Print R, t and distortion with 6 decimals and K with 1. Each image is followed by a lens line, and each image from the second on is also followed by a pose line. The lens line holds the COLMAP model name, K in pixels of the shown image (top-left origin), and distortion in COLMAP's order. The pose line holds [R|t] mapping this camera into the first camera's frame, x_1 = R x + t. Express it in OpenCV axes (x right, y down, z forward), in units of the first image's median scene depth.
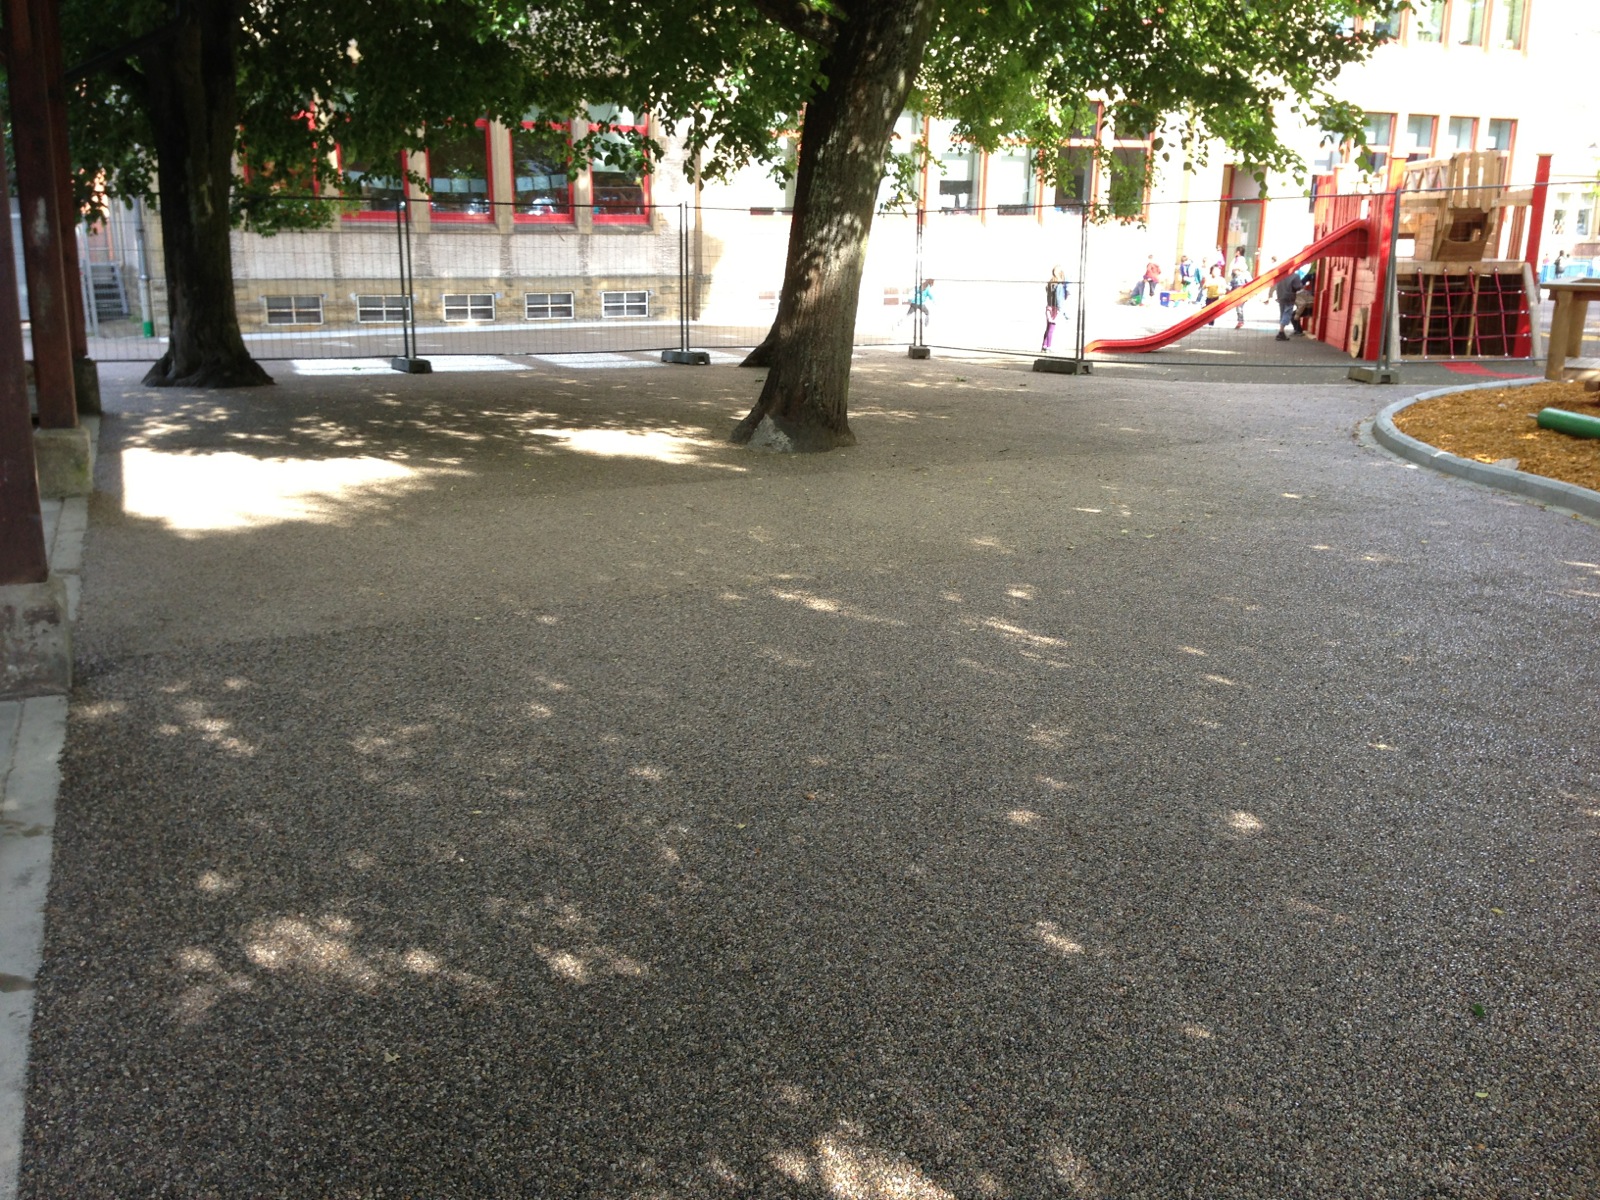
lens RADIAL K [[1457.1, 0, 805.6], [0, 1457.1, 595.2], [0, 0, 1]] dist [0.049193, 0.000000]
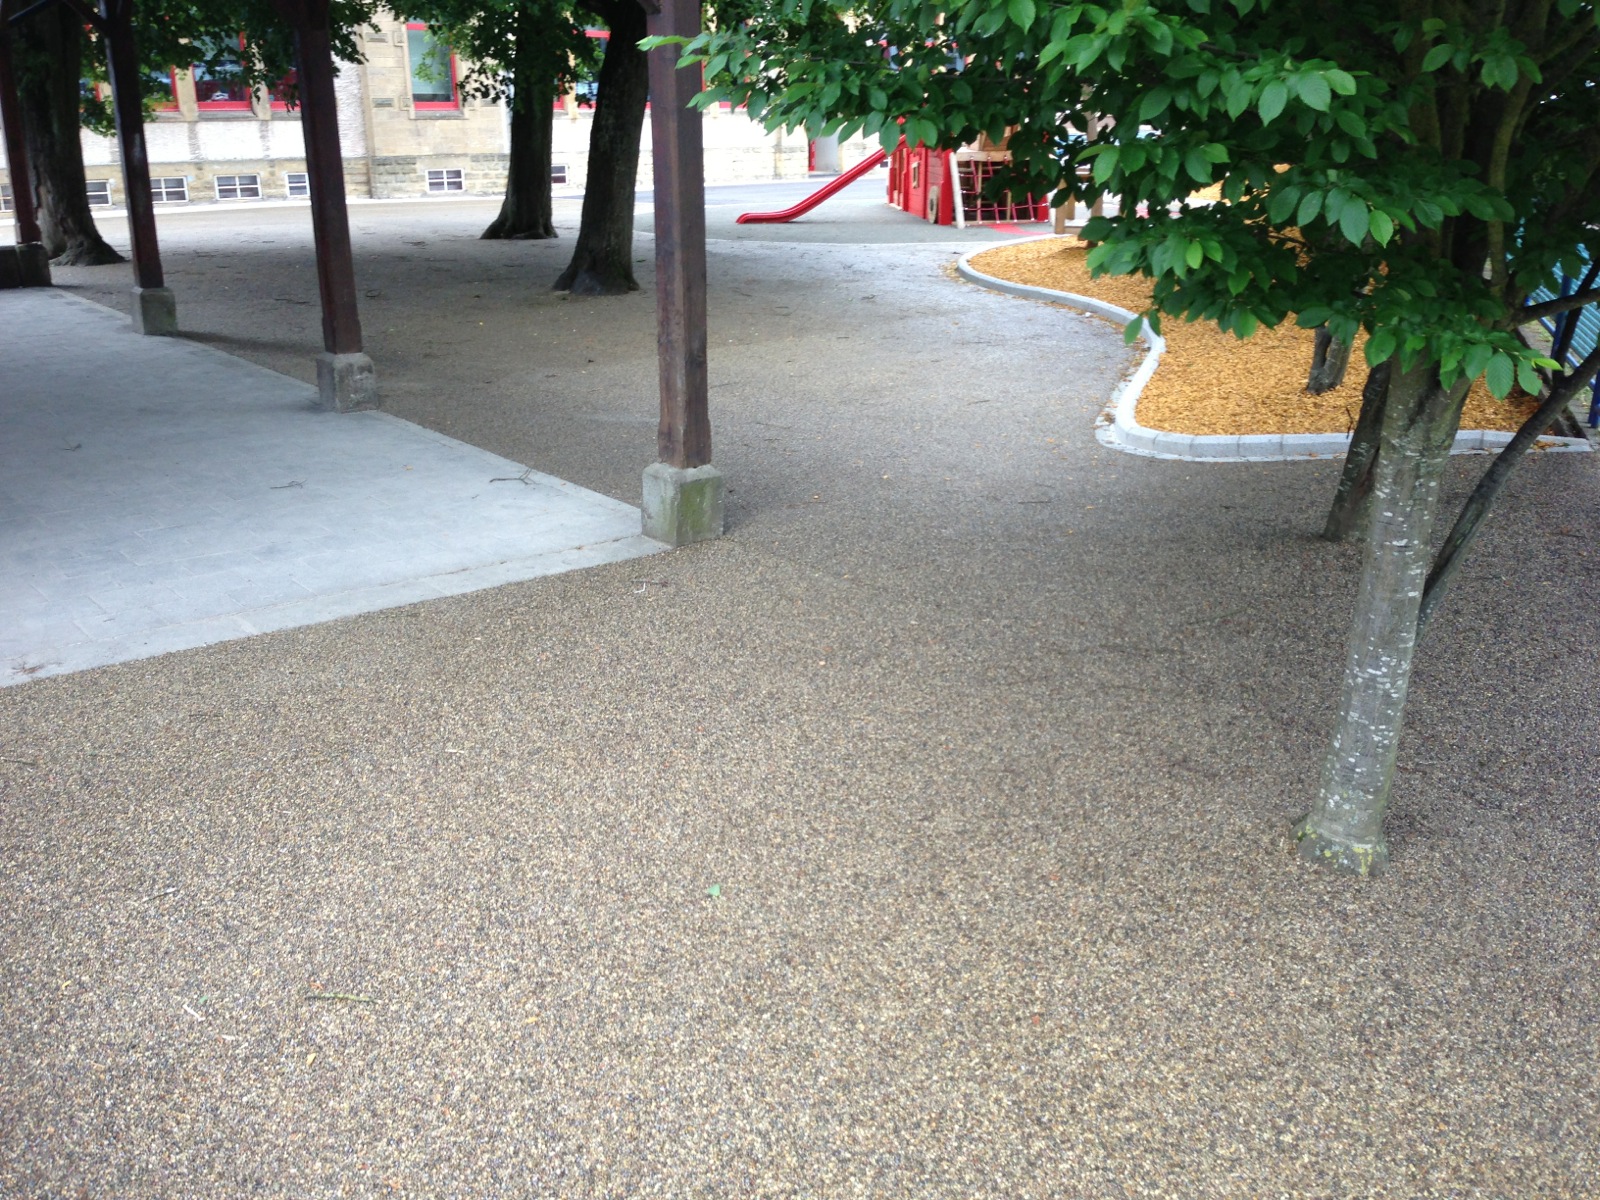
lens RADIAL K [[1457.1, 0, 792.2], [0, 1457.1, 586.4], [0, 0, 1]] dist [0.049193, 0.000000]
pose [[0.961756, -0.085714, 0.260150, -0.124263], [0.064955, 0.994055, 0.087385, 0.042857], [-0.266093, -0.067145, 0.961606, -0.273121]]
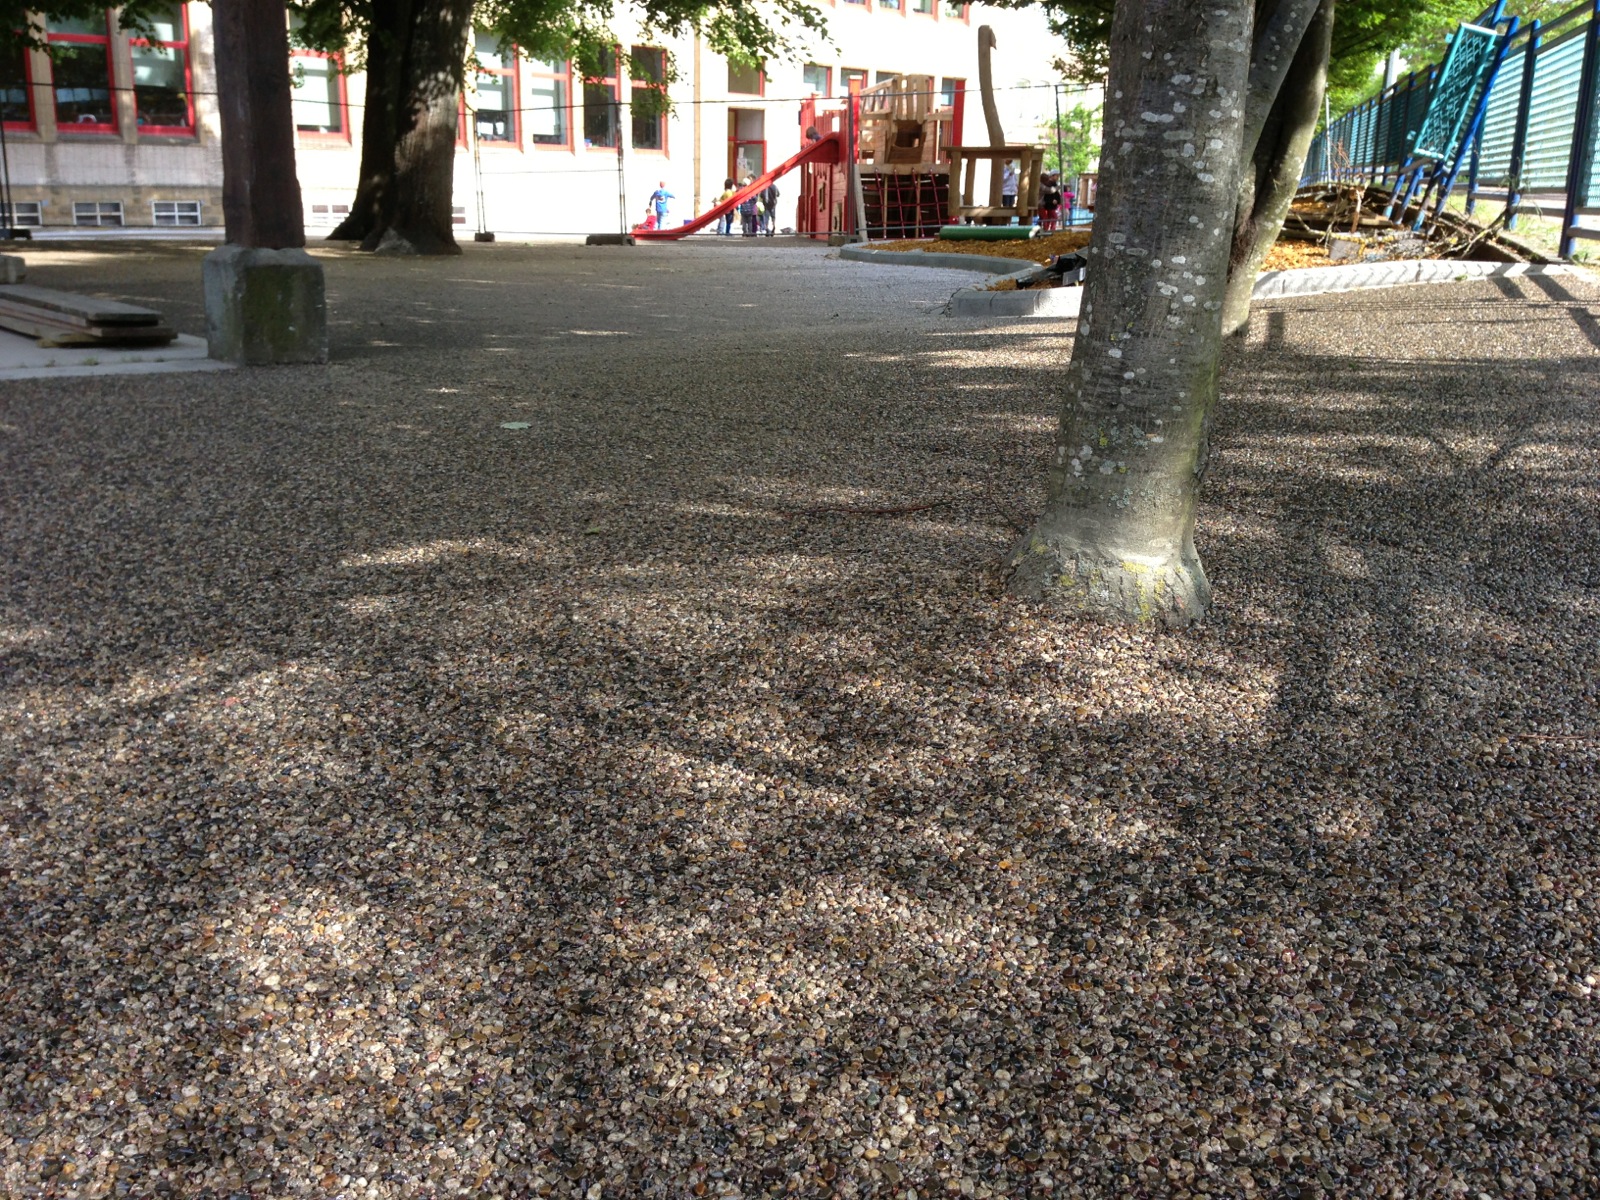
lens RADIAL K [[1457.1, 0, 792.8], [0, 1457.1, 599.0], [0, 0, 1]] dist [0.049193, 0.000000]
pose [[0.953718, -0.069254, 0.292618, -0.046590], [0.063194, 0.997547, 0.030125, 0.098499], [-0.293987, -0.010239, 0.955755, -0.181040]]
